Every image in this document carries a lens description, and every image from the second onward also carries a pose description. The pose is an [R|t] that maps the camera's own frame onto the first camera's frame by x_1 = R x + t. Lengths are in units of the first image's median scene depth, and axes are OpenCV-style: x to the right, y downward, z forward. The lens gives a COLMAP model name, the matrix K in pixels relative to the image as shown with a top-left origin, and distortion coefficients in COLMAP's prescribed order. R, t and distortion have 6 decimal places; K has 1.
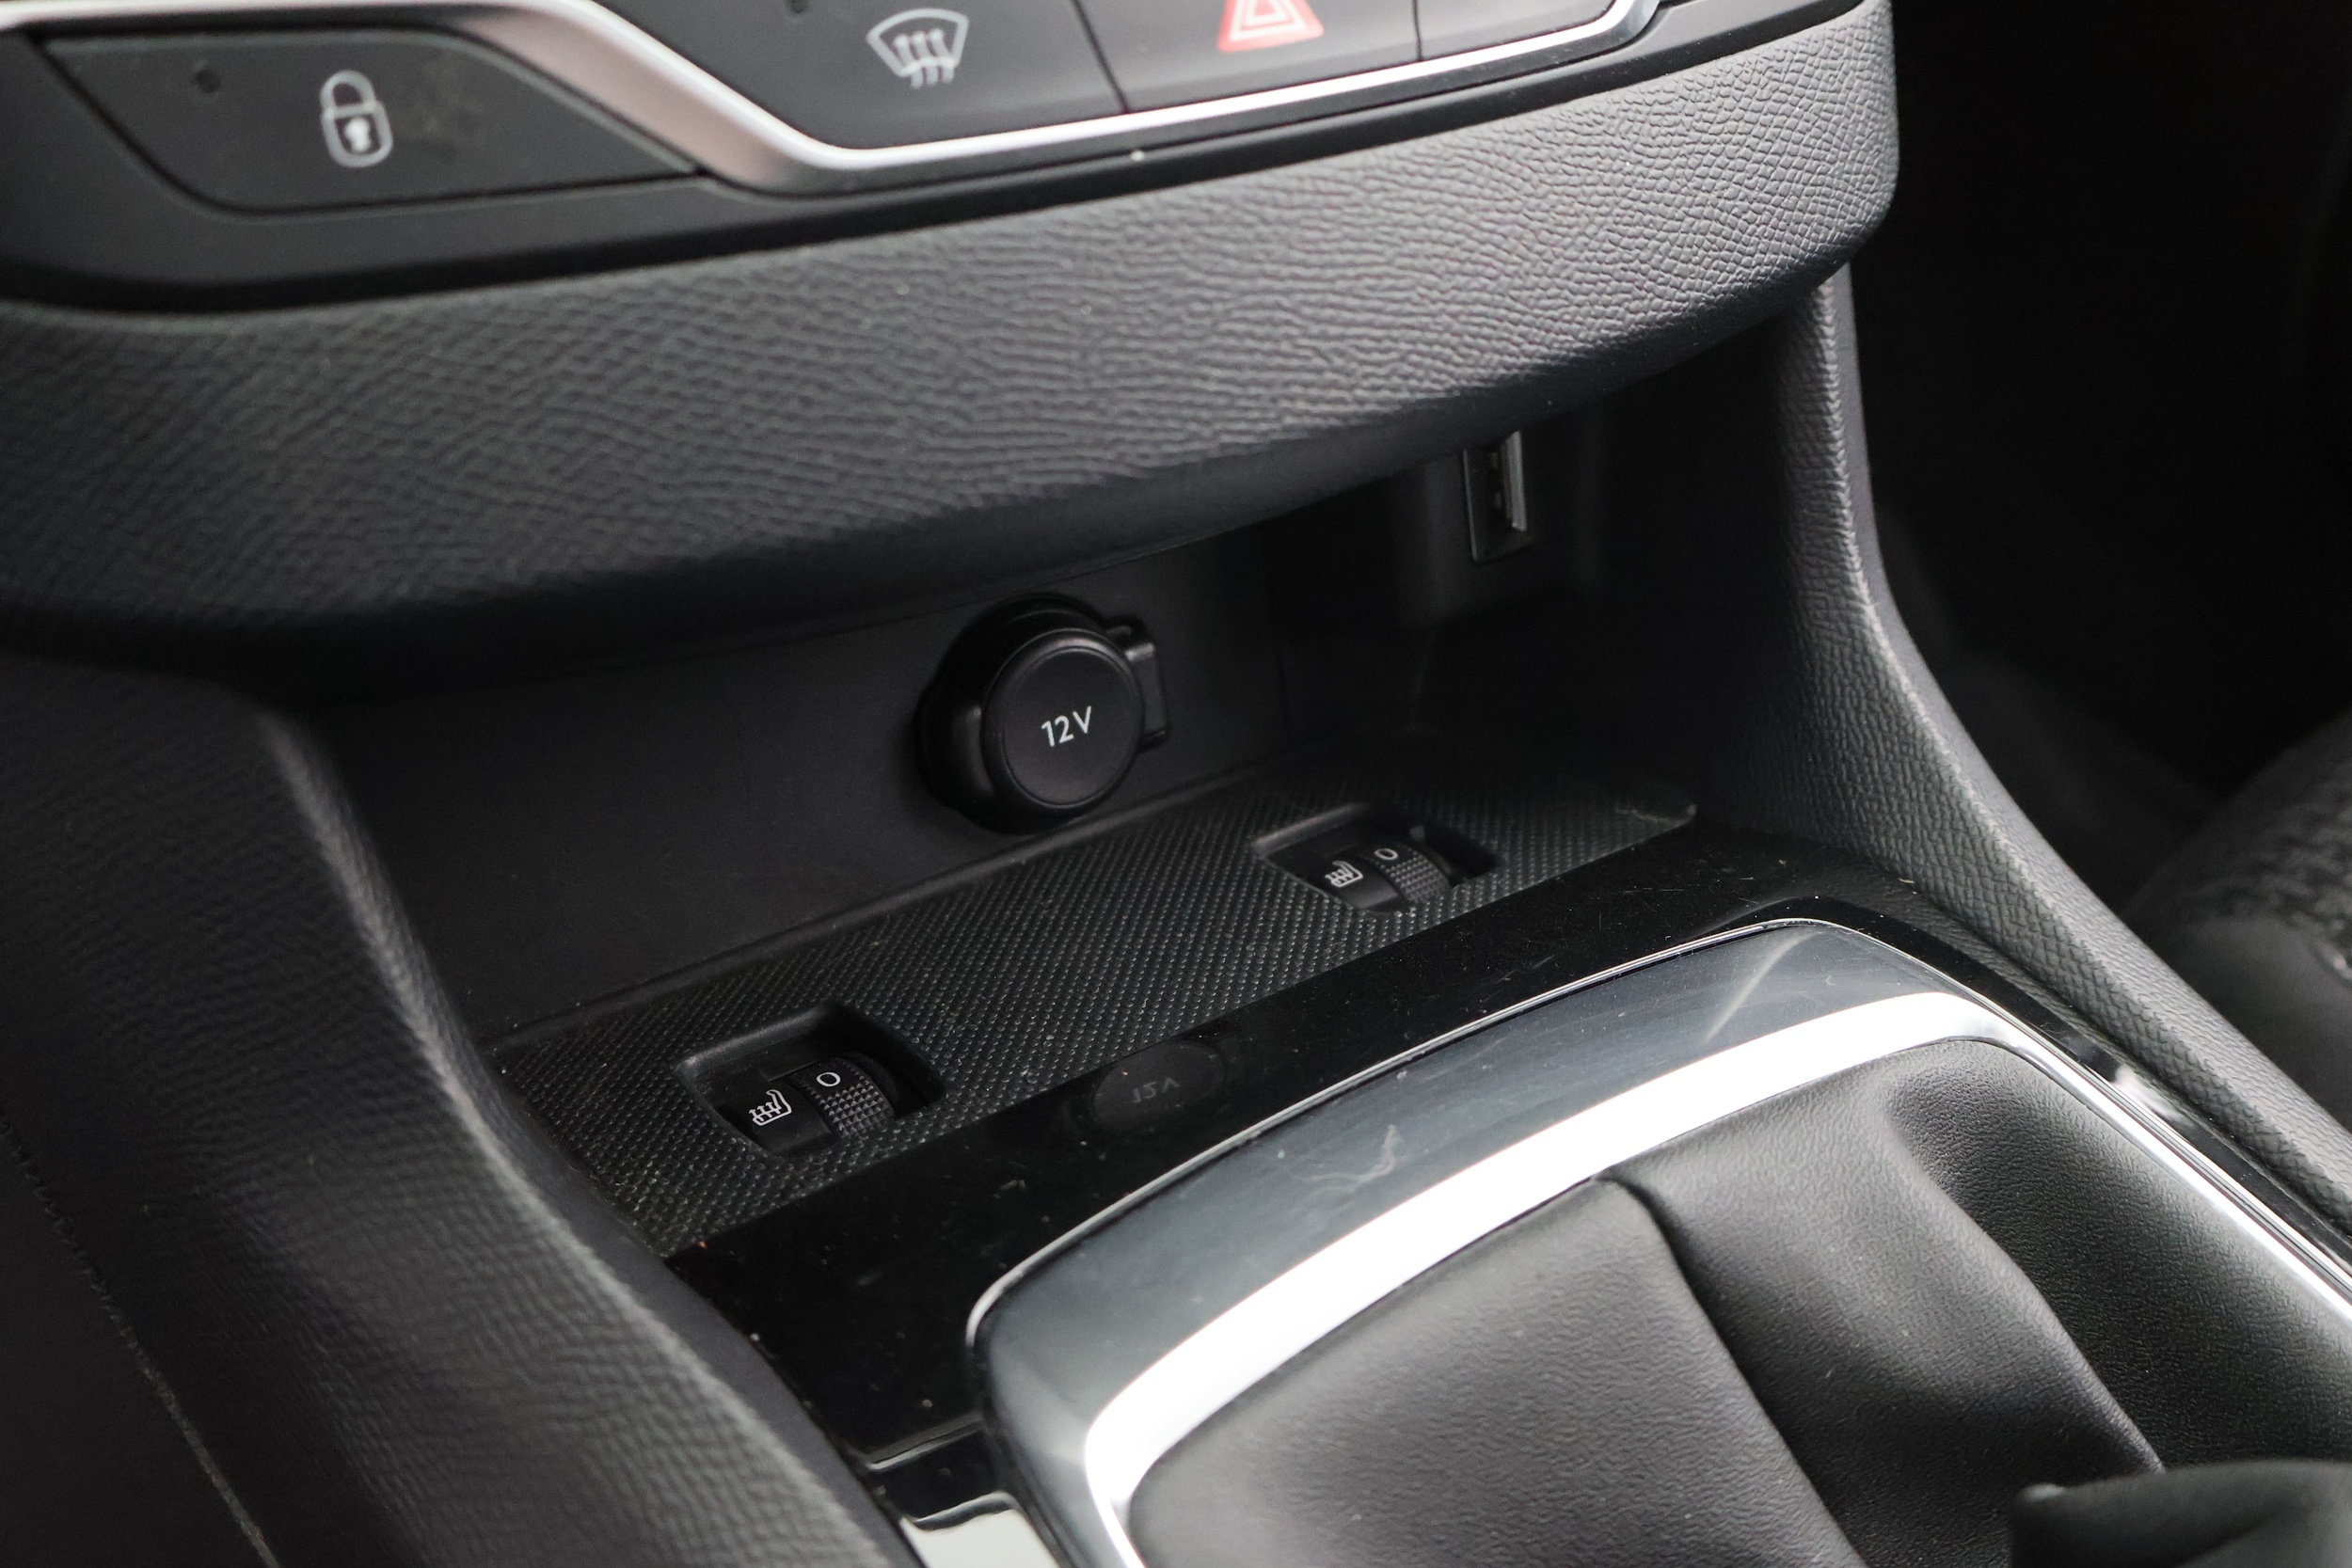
lens RADIAL K [[2341.3, 0, 1175.6], [0, 2341.3, 788.5], [0, 0, 1]] dist [0.005843, 0.000000]
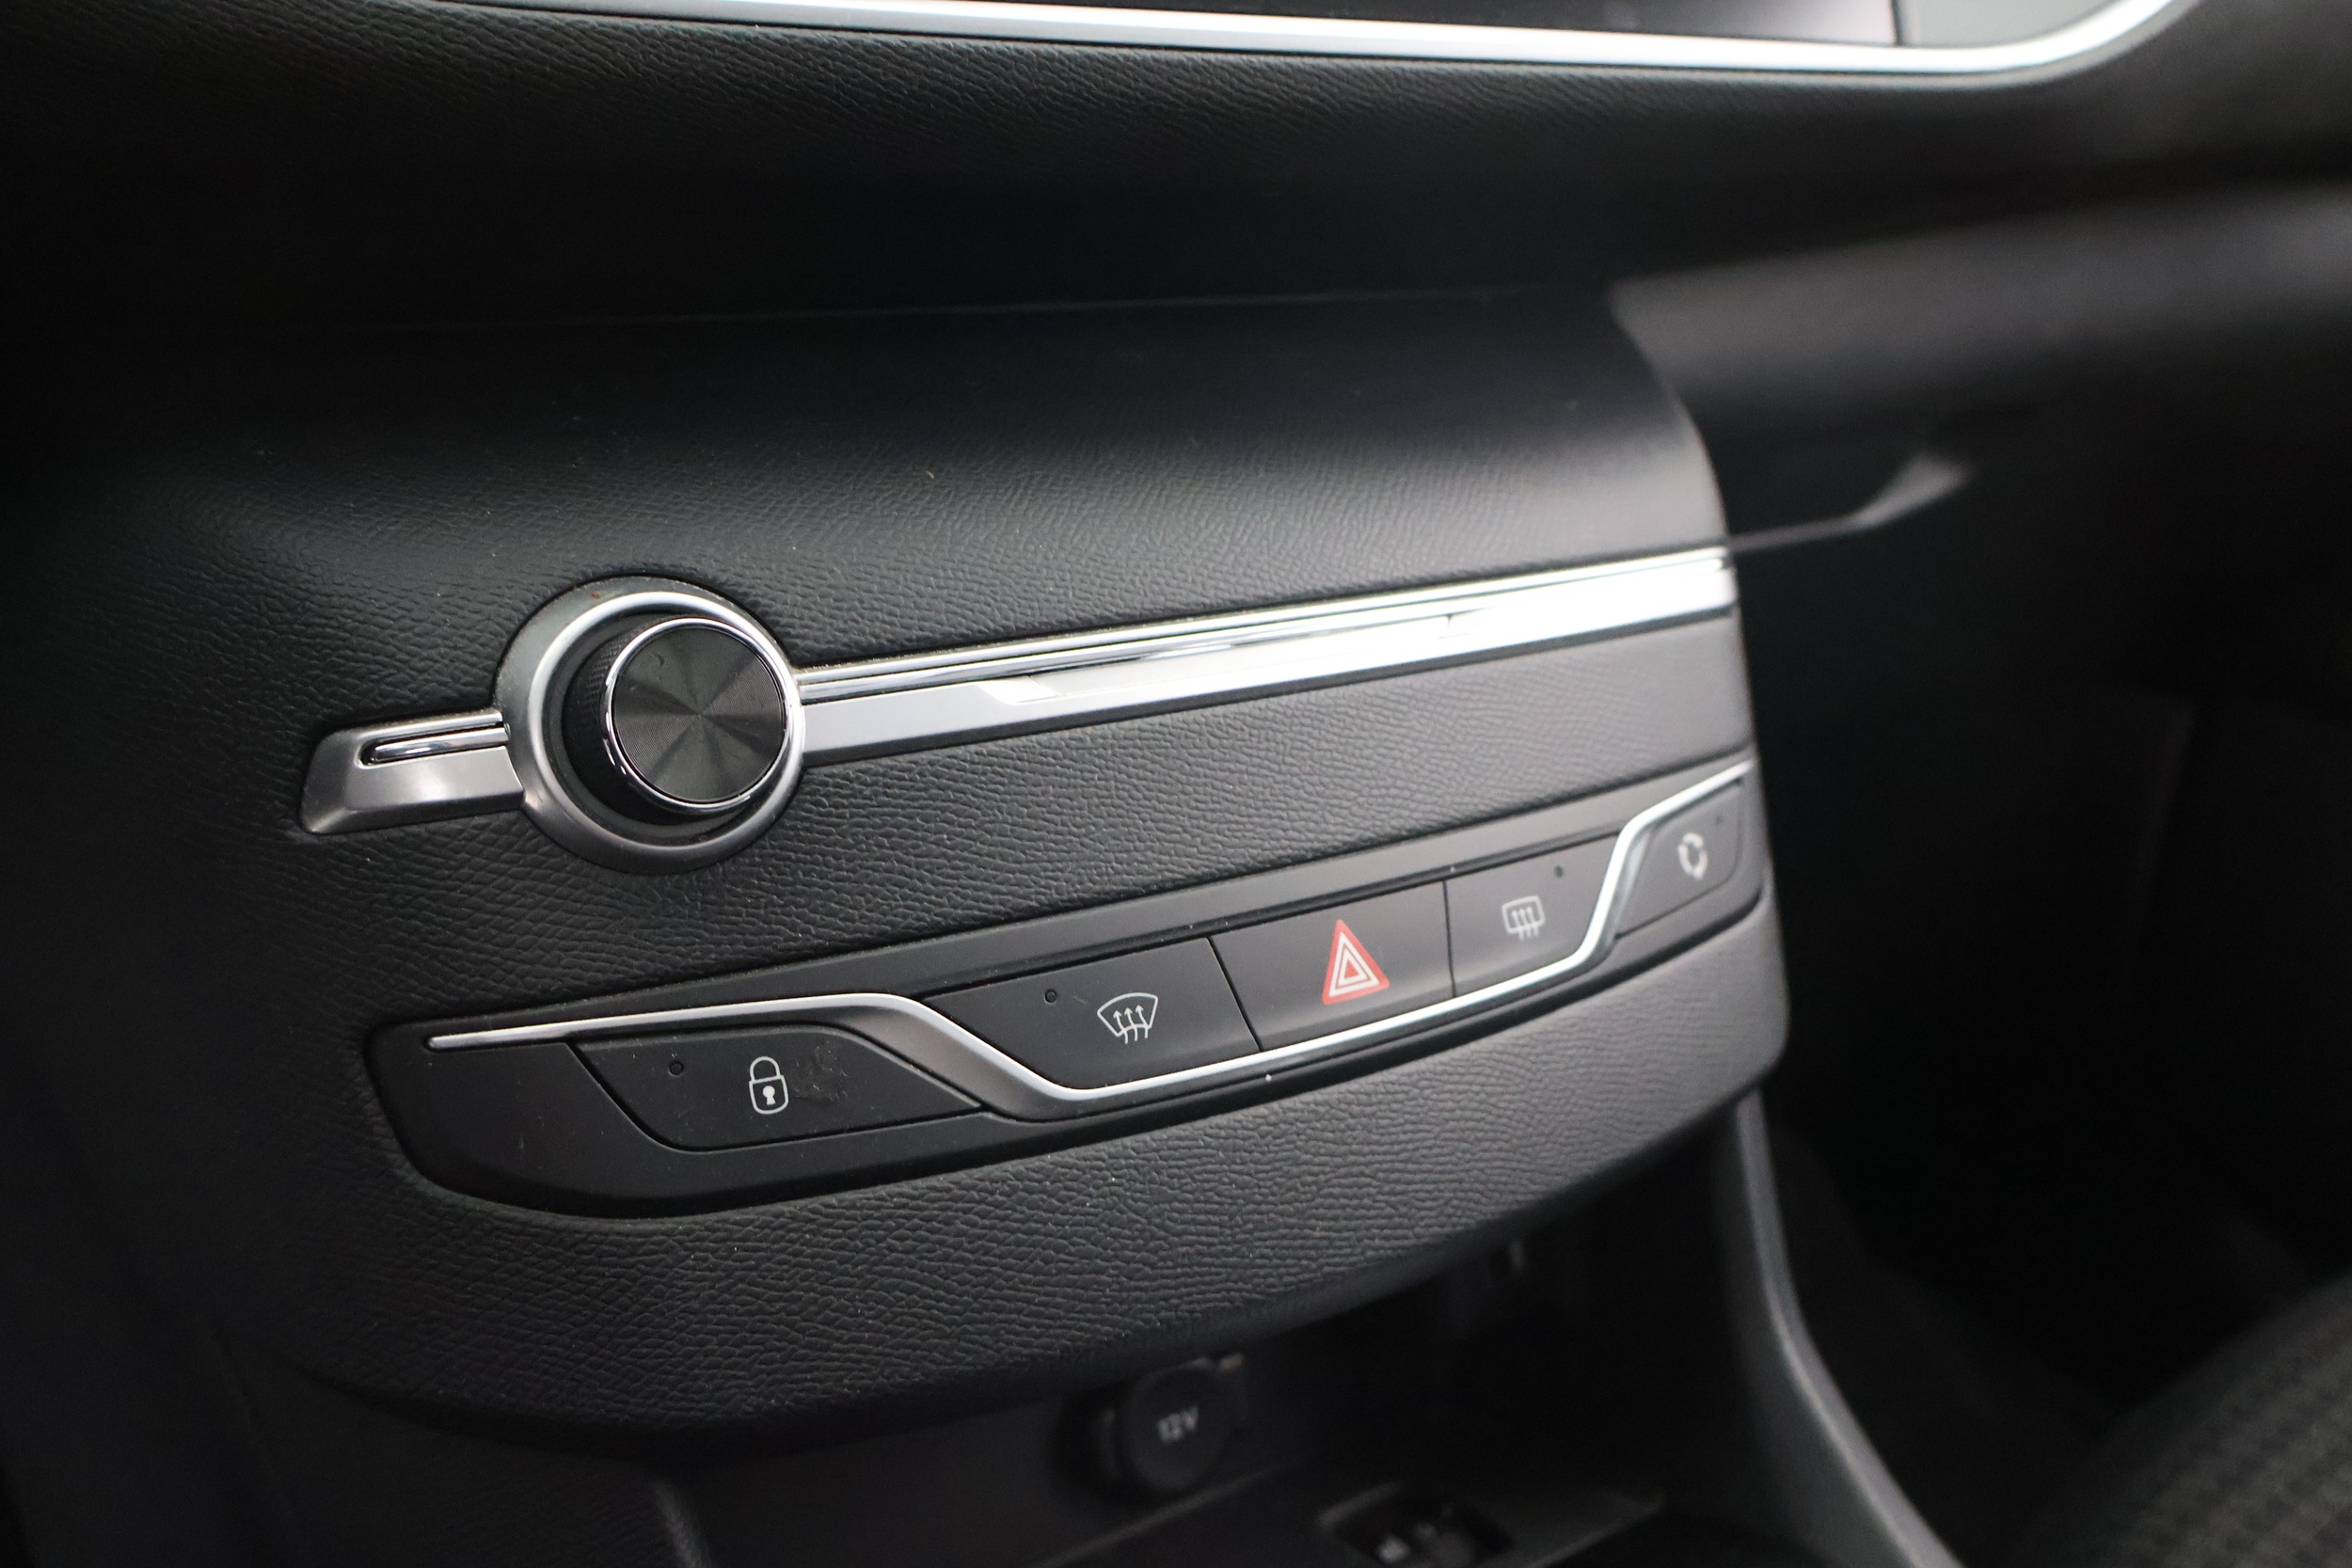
lens RADIAL K [[2080.0, 0, 1172.9], [0, 2080.0, 790.3], [0, 0, 1]] dist [0.019207, -0.011769]
pose [[0.999941, 0.010882, -0.000414, -0.077412], [-0.010648, 0.969016, -0.246767, -0.122404], [-0.002284, 0.246757, 0.969075, -0.310111]]
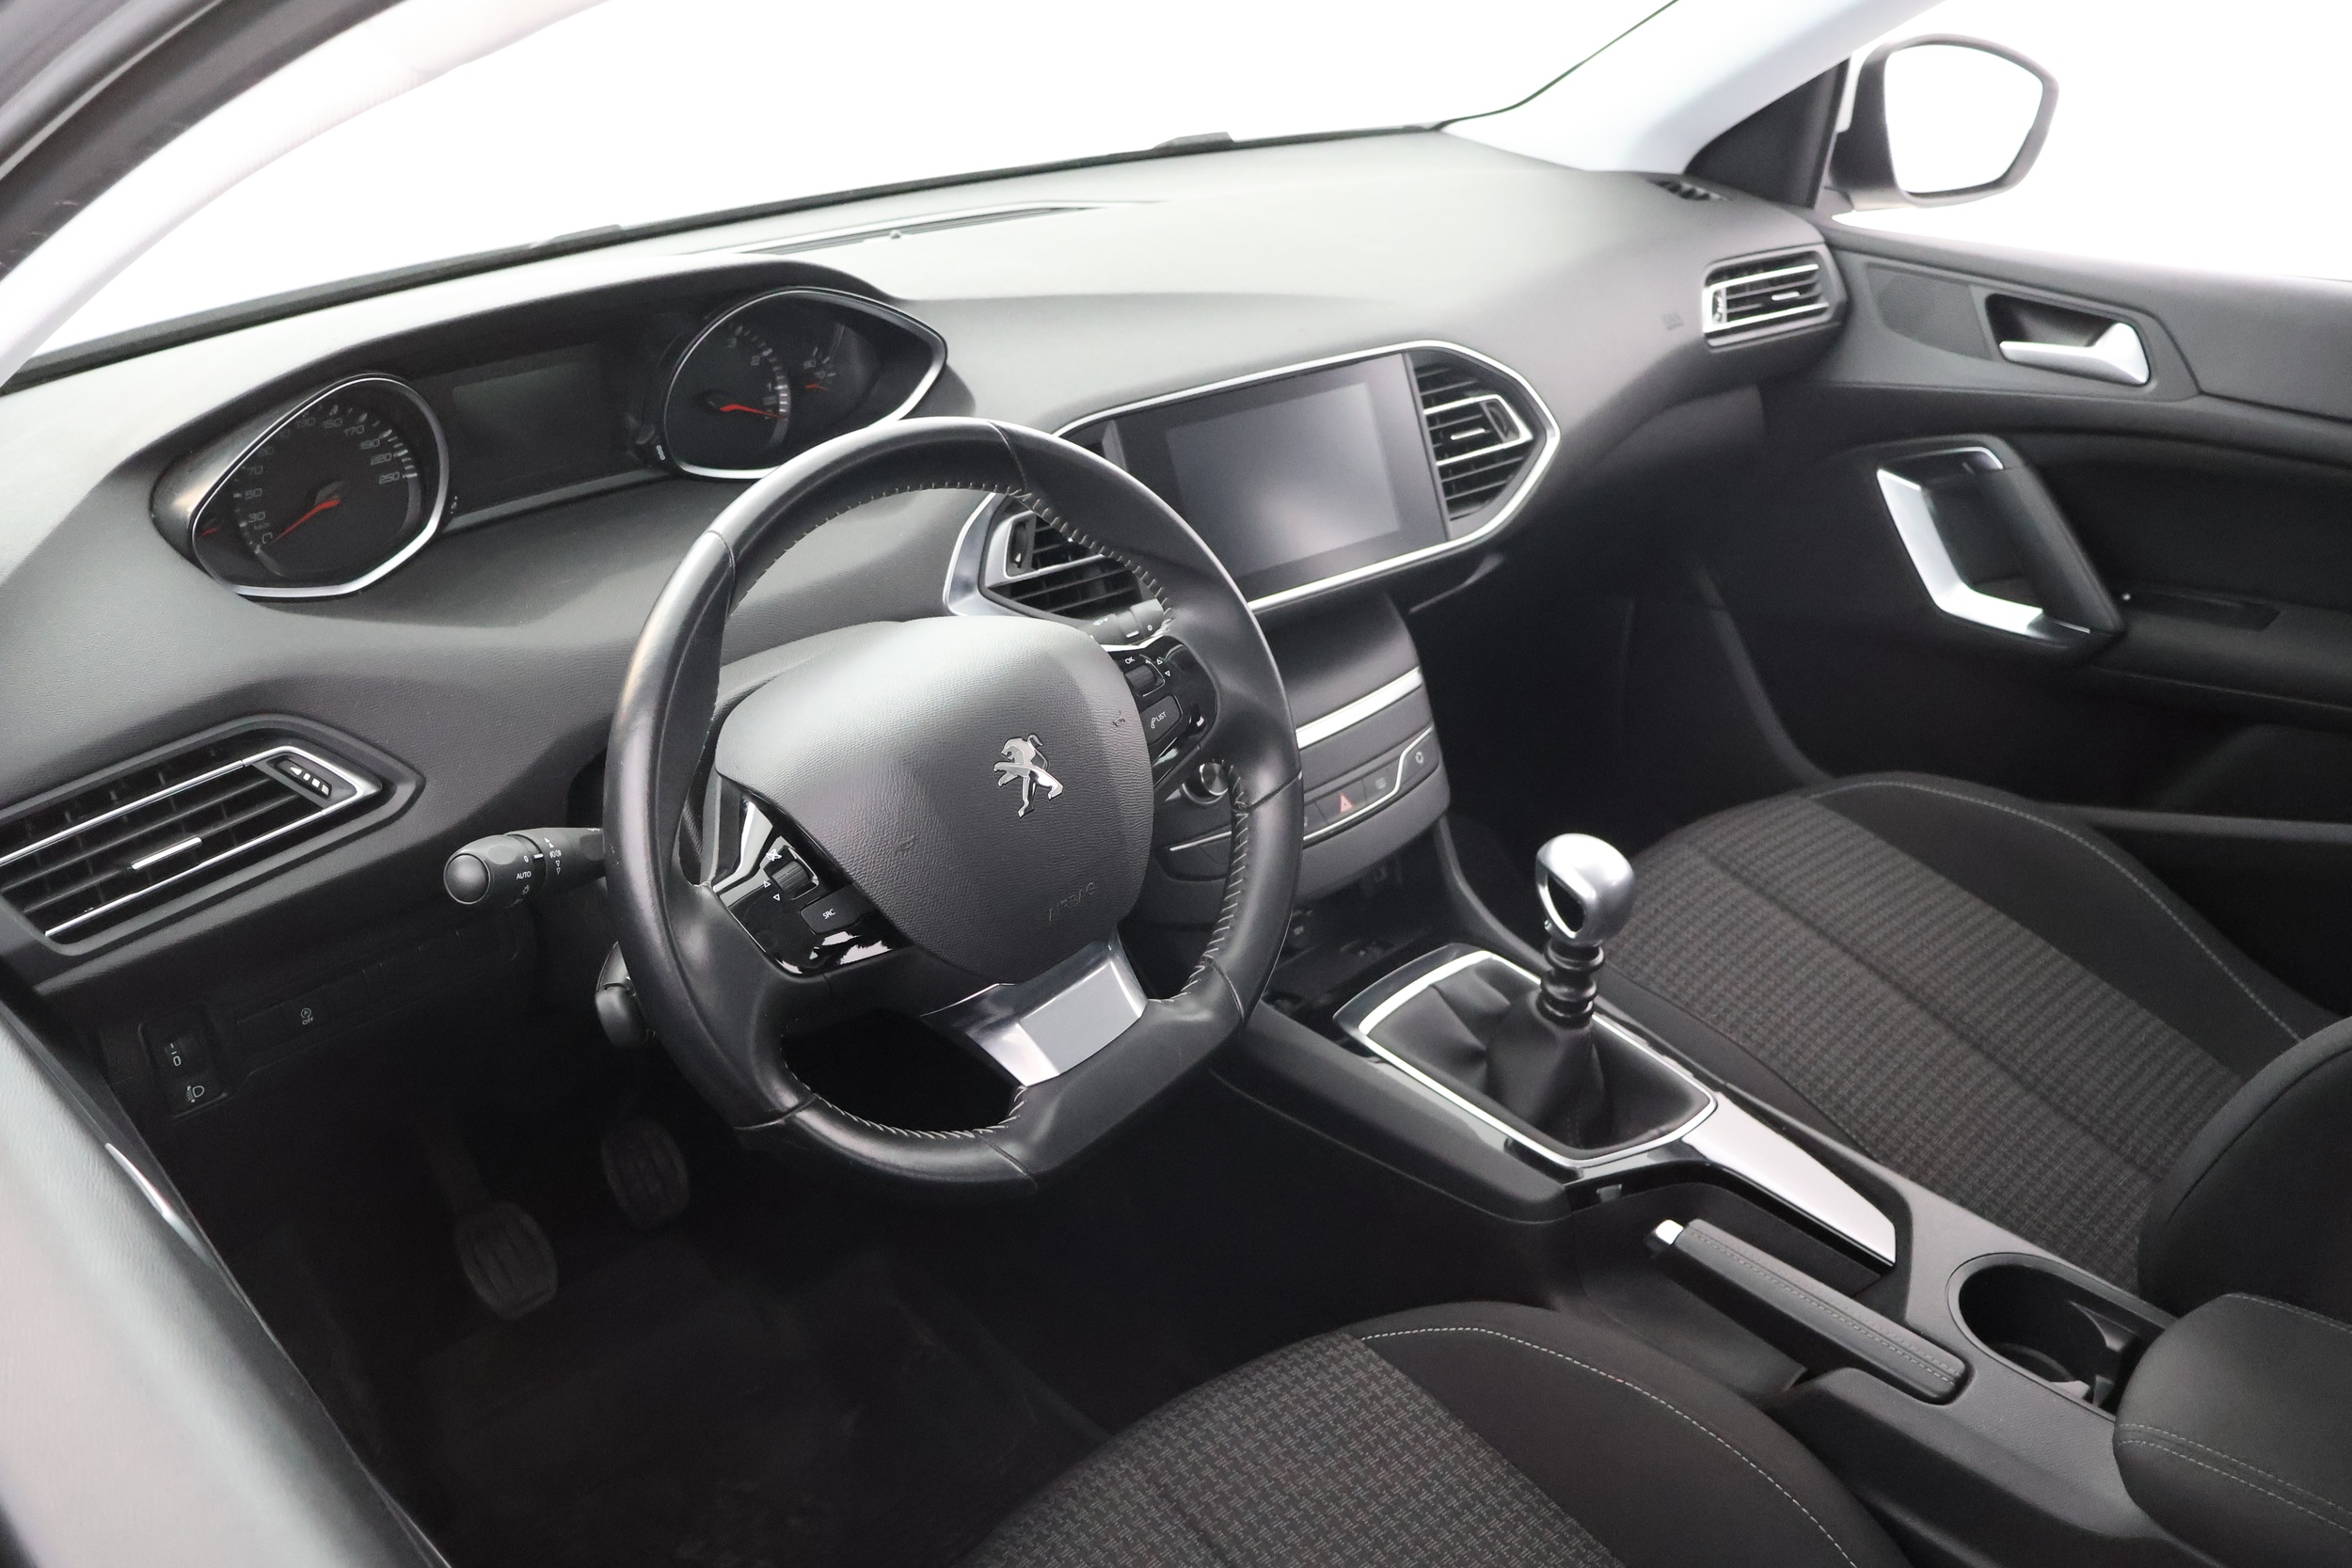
lens RADIAL K [[1931.7, 0, 1189.3], [0, 1931.7, 791.2], [0, 0, 1]] dist [-0.016237, 0.011771]
pose [[0.984165, -0.134337, 0.115639, -0.996368], [0.148388, 0.981255, -0.122963, 0.212663], [-0.096952, 0.138175, 0.985651, -4.190905]]
